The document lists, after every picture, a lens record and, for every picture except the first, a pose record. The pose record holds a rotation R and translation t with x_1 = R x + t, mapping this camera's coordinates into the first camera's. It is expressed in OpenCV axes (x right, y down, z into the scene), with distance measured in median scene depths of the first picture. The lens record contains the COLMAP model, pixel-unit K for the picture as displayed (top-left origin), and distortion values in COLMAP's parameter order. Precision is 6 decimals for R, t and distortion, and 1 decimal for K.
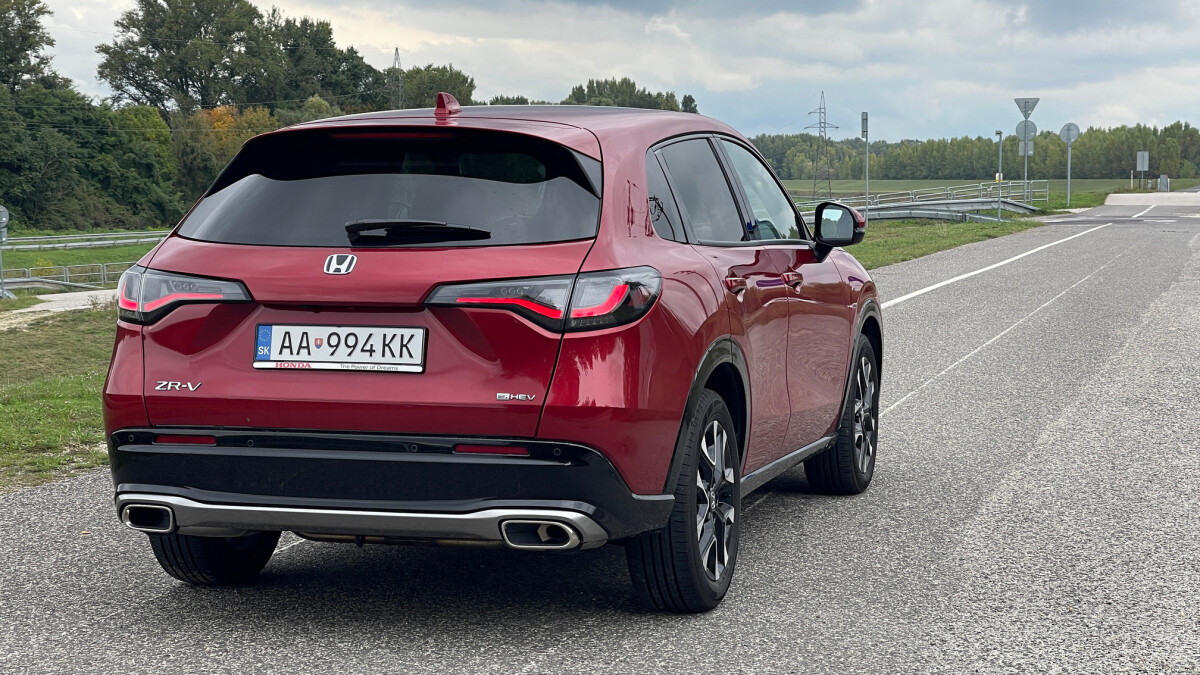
lens RADIAL K [[2237.4, 0, 610.0], [0, 2237.4, 300.7], [0, 0, 1]] dist [0.248431, 0.000000]
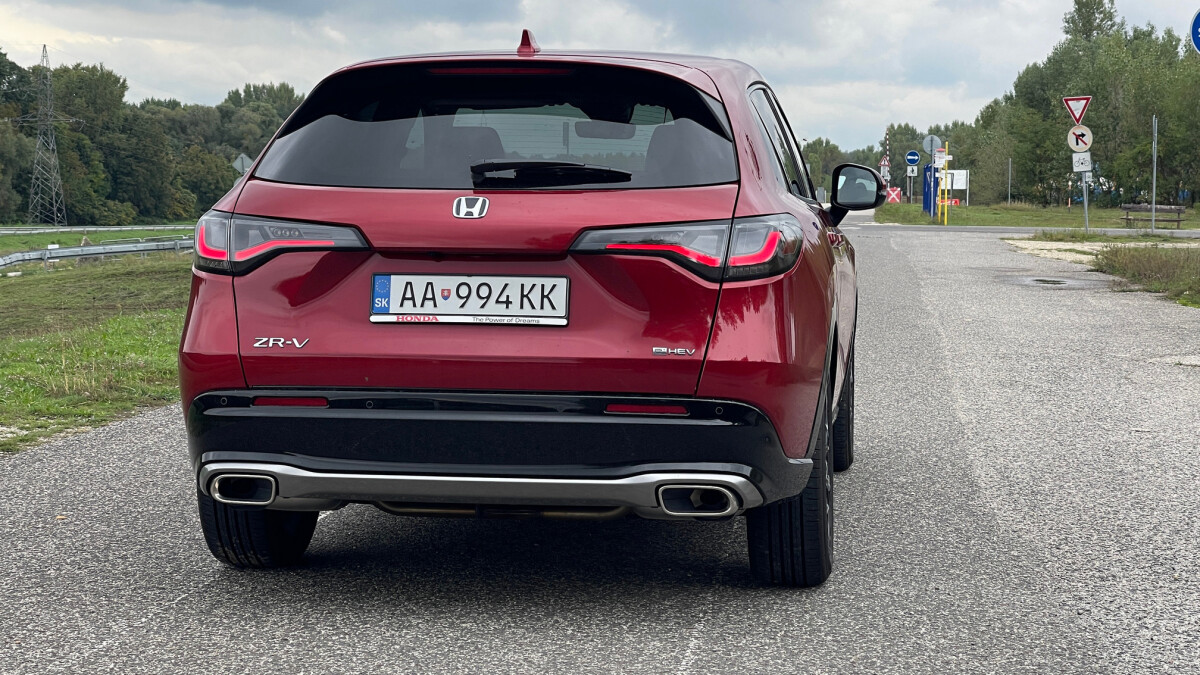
lens RADIAL K [[2237.4, 0, 603.2], [0, 2237.4, 325.8], [0, 0, 1]] dist [0.248431, 0.000000]
pose [[0.987302, -0.000951, 0.158851, -0.210082], [0.000096, 0.999985, 0.005388, 0.026678], [-0.158853, -0.005305, 0.987288, 0.093610]]
